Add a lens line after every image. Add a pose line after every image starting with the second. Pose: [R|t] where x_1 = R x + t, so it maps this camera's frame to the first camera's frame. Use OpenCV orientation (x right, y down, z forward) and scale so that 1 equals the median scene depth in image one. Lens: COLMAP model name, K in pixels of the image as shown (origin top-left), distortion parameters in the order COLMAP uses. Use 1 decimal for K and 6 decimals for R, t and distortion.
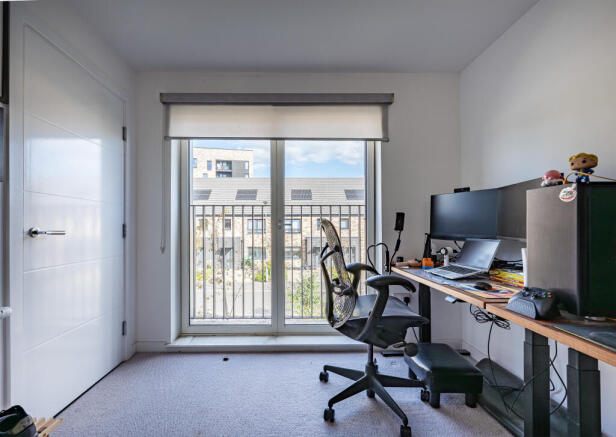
lens RADIAL K [[274.6, 0, 282.7], [0, 274.6, 226.1], [0, 0, 1]] dist [-0.001330, 0.000125]
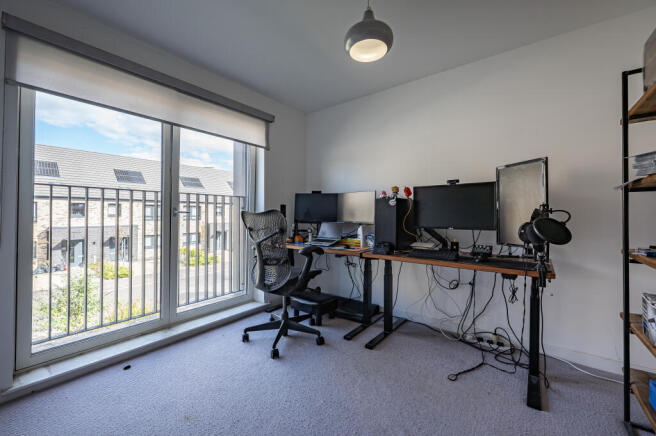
lens RADIAL K [[269.6, 0, 317.6], [0, 269.6, 209.9], [0, 0, 1]] dist [-0.000336, 0.000010]
pose [[0.629321, 0.017145, 0.776956, -0.434843], [-0.007151, 0.999842, -0.016272, 0.000092], [-0.777113, 0.004684, 0.629344, 0.000855]]
